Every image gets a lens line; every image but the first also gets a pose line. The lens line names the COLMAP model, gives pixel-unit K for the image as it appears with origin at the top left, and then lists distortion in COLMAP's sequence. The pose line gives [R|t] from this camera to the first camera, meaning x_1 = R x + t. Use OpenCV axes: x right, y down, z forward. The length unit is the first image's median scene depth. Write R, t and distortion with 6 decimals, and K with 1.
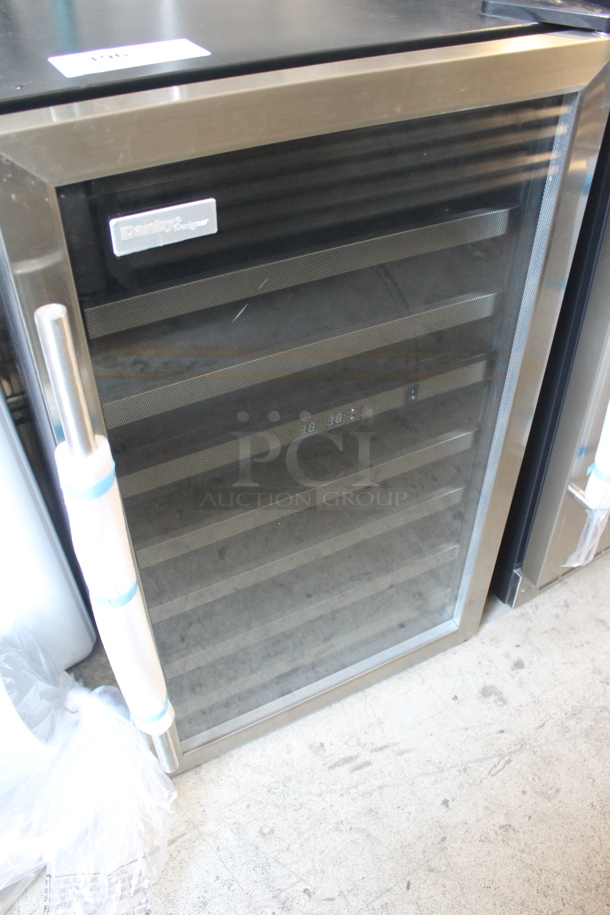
lens RADIAL K [[816.3, 0, 304.4], [0, 816.3, 459.9], [0, 0, 1]] dist [-0.035178, 0.014051]
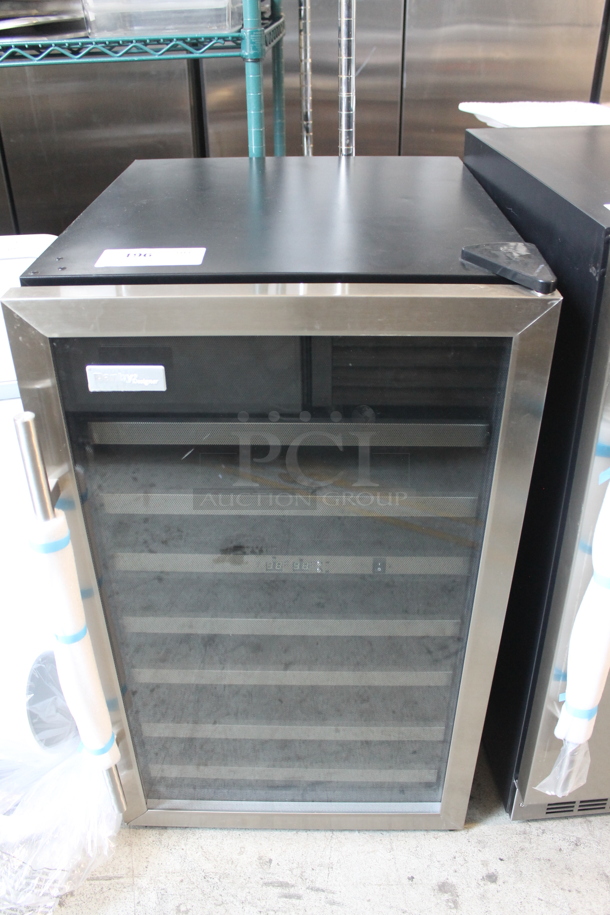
lens RADIAL K [[758.5, 0, 306.5], [0, 758.5, 454.8], [0, 0, 1]] dist [-0.019685, 0.007288]
pose [[0.883113, 0.239112, -0.403655, 0.346194], [-0.311302, 0.942337, -0.122853, -0.052184], [0.351003, 0.234152, 0.906626, -0.022692]]
